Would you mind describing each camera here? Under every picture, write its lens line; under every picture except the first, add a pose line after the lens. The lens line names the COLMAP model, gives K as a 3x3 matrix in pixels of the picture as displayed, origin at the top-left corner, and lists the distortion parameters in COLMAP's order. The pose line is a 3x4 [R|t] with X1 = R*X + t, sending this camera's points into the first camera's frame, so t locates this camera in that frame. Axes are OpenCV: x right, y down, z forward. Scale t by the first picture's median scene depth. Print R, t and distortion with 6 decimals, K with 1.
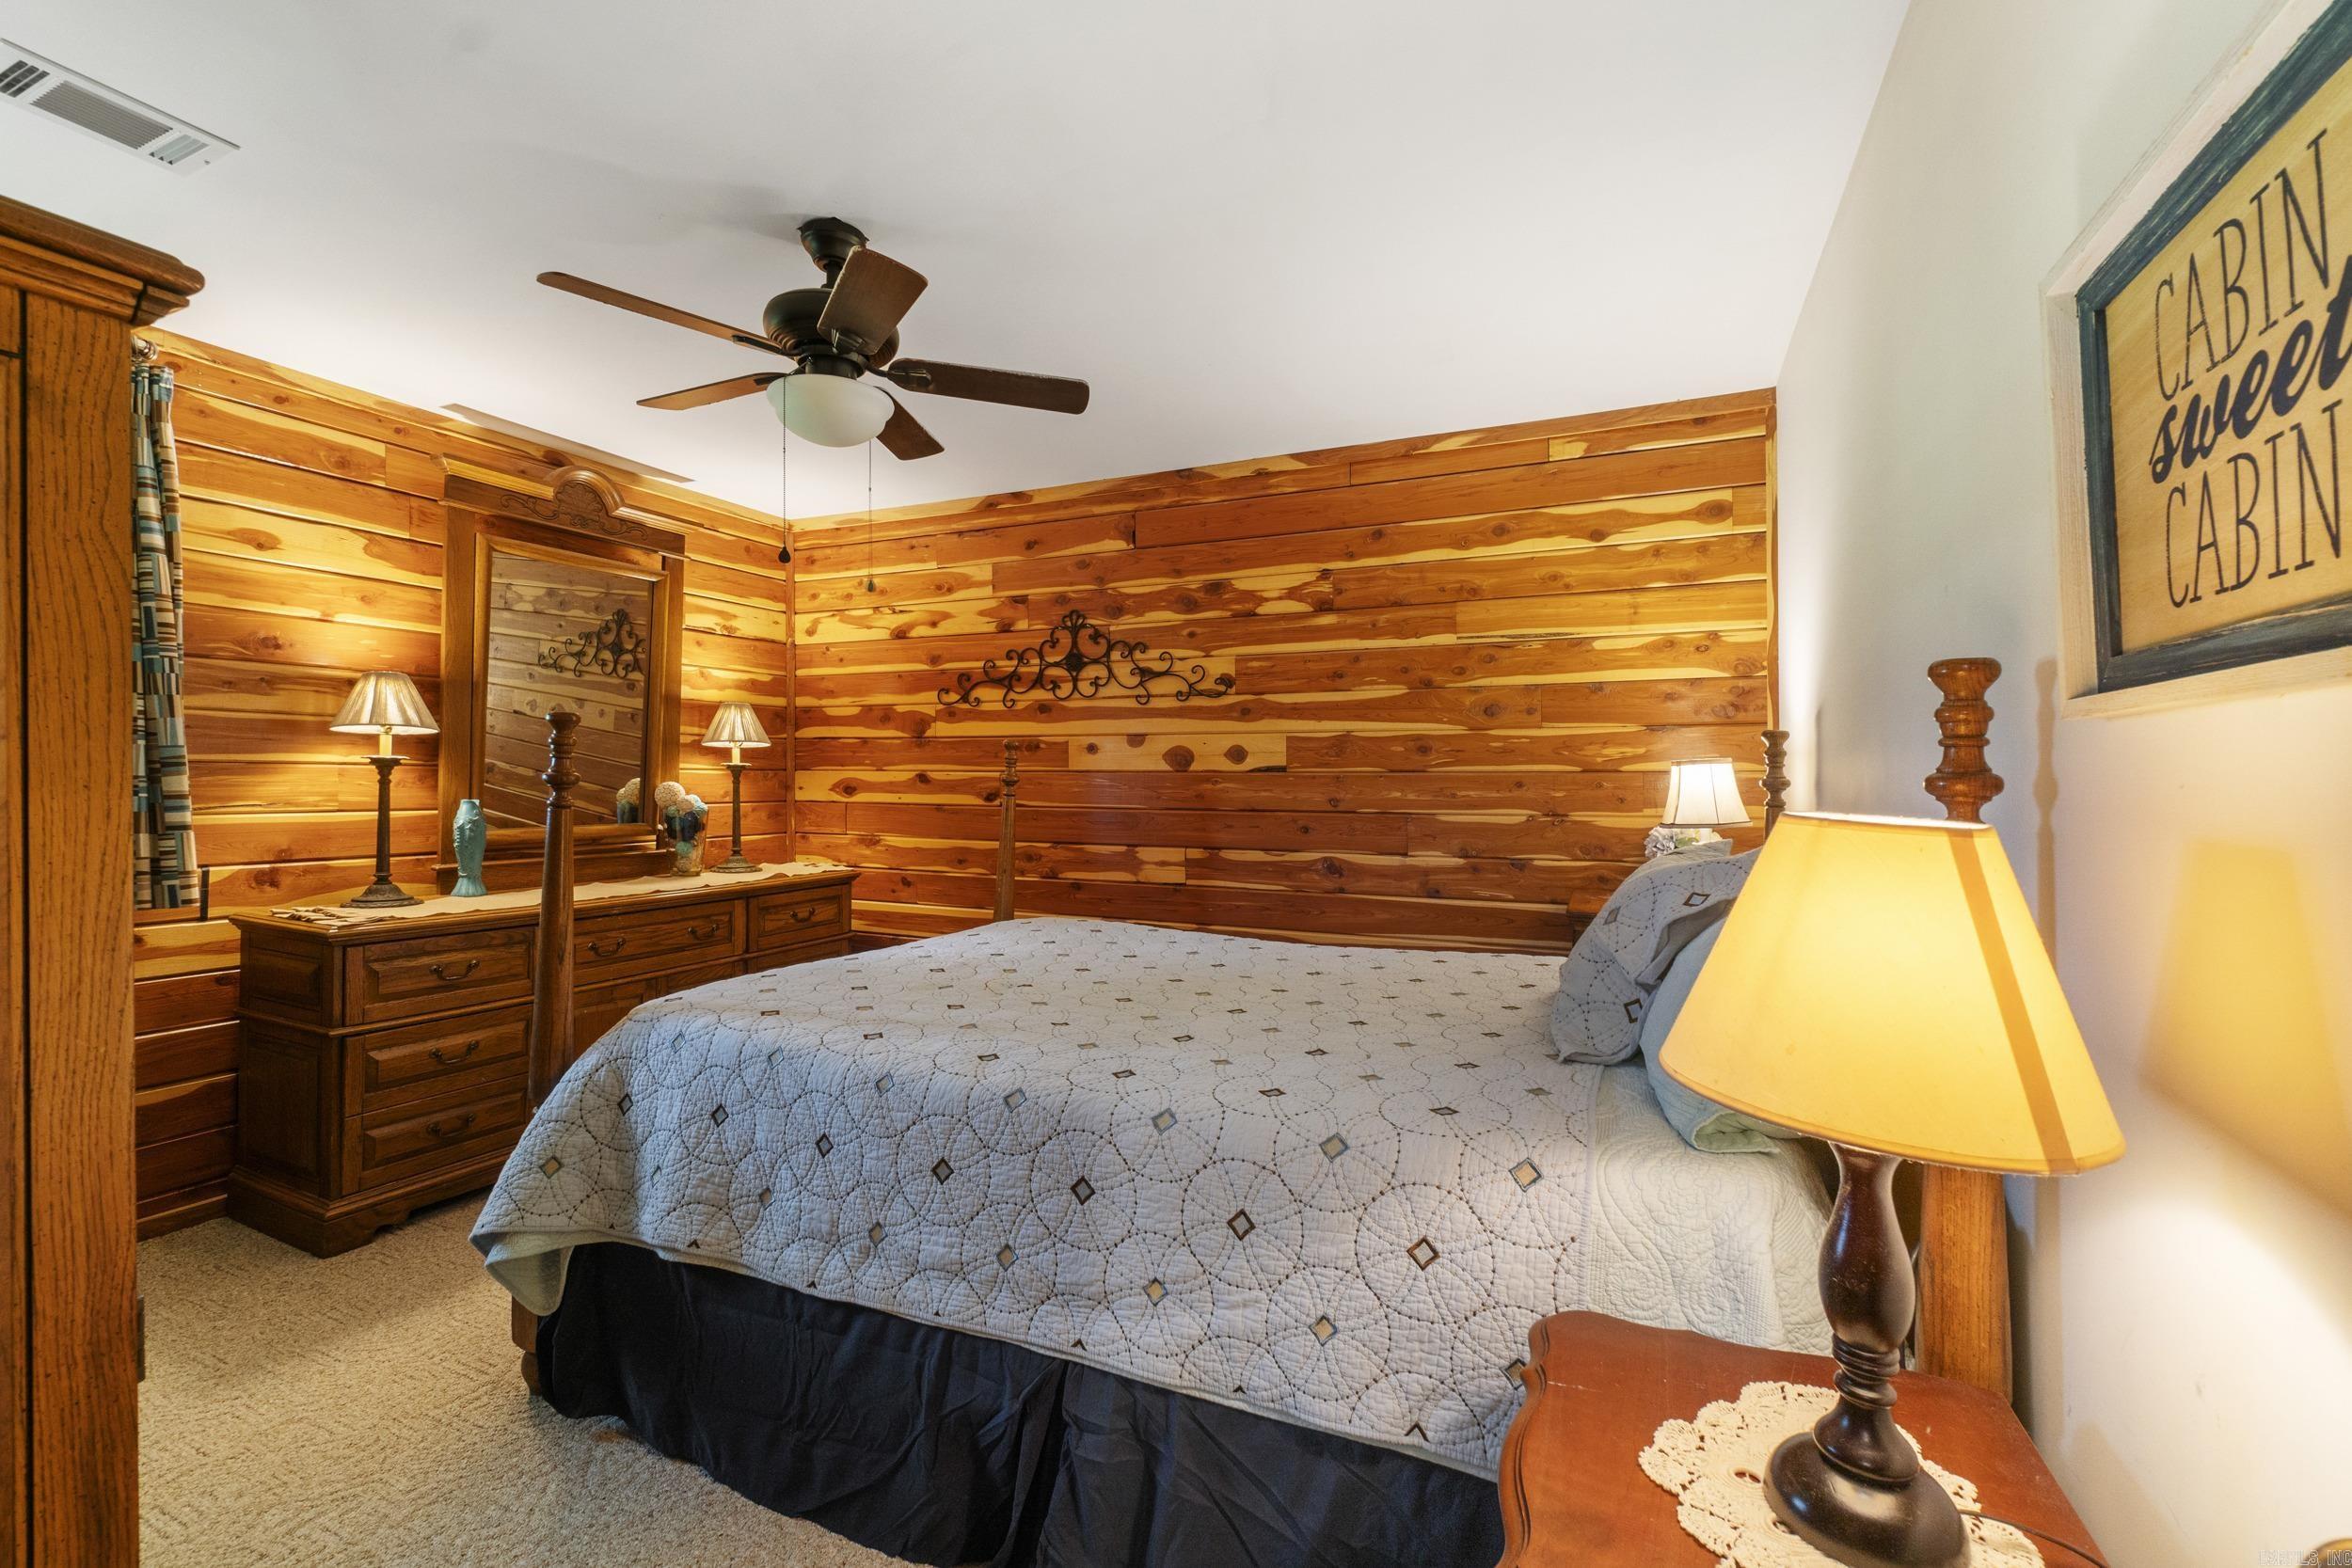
lens RADIAL K [[1014.4, 0, 1175.3], [0, 1014.4, 778.6], [0, 0, 1]] dist [-0.009426, -0.000549]
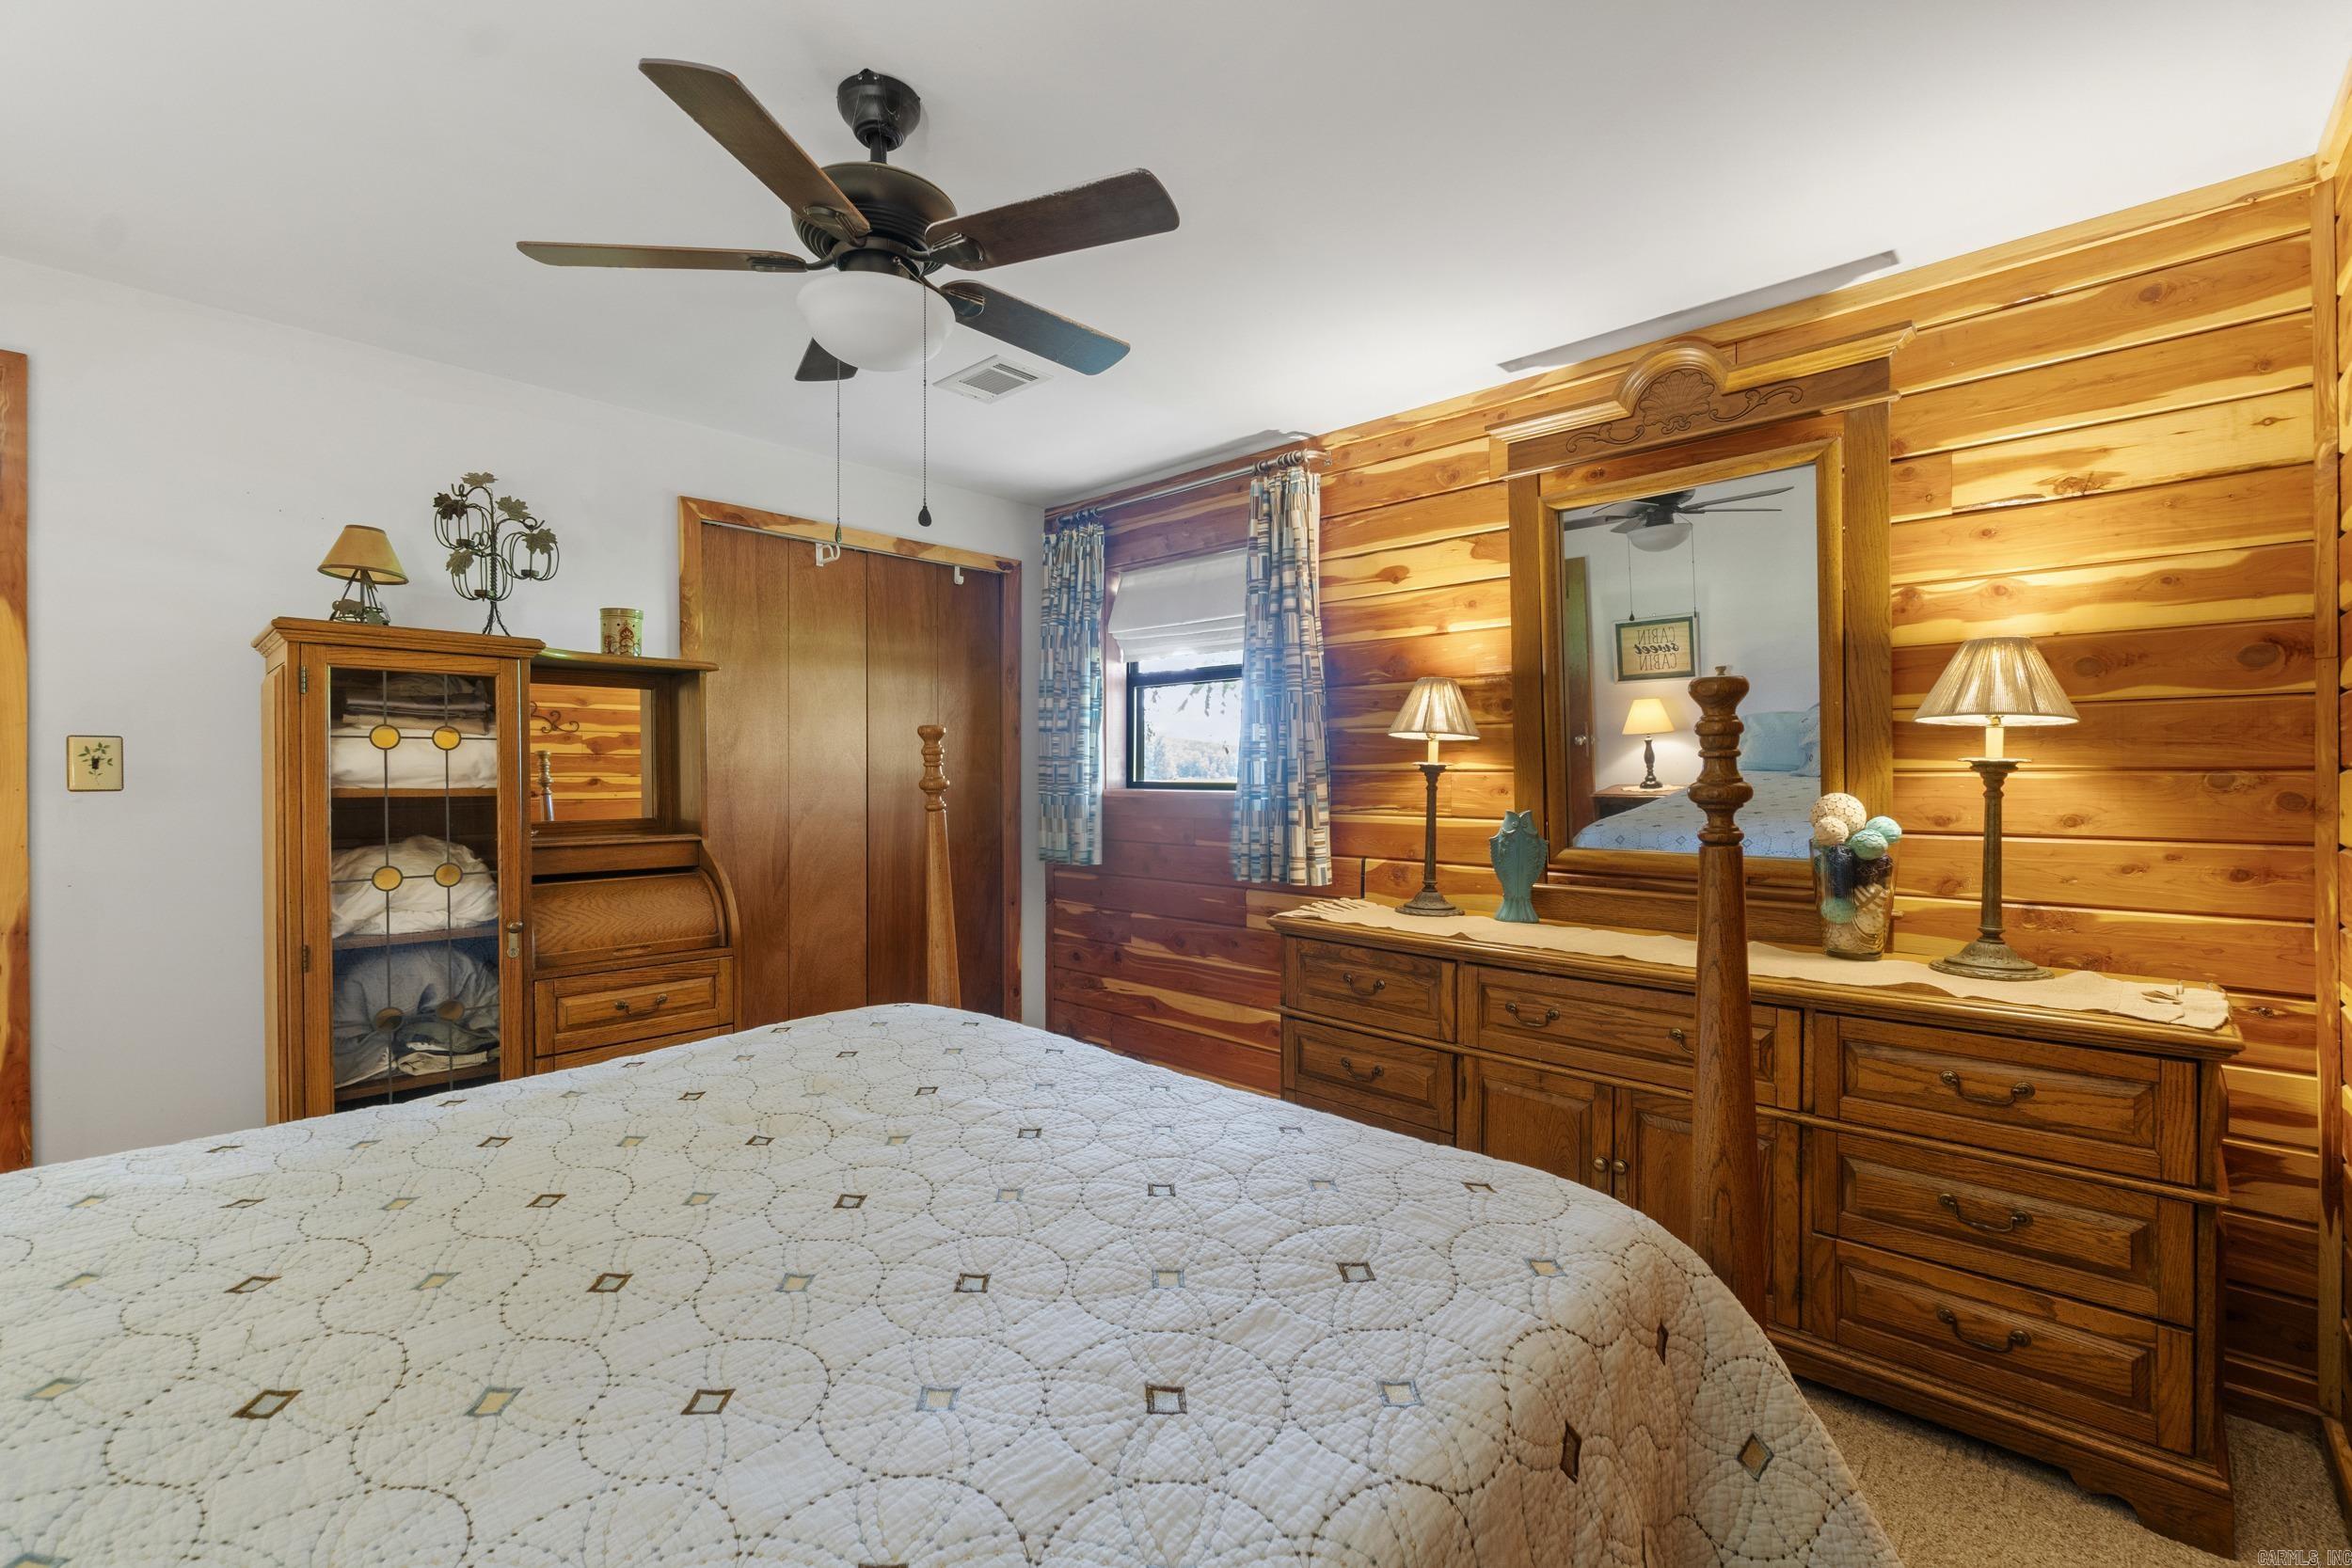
lens RADIAL K [[1014.4, 0, 1169.2], [0, 1014.4, 788.4], [0, 0, 1]] dist [-0.009426, -0.000549]
pose [[-0.333232, 0.007972, -0.942811, 0.172263], [-0.000467, 0.999963, 0.008621, -0.003917], [0.942845, 0.003313, -0.333216, 0.776993]]
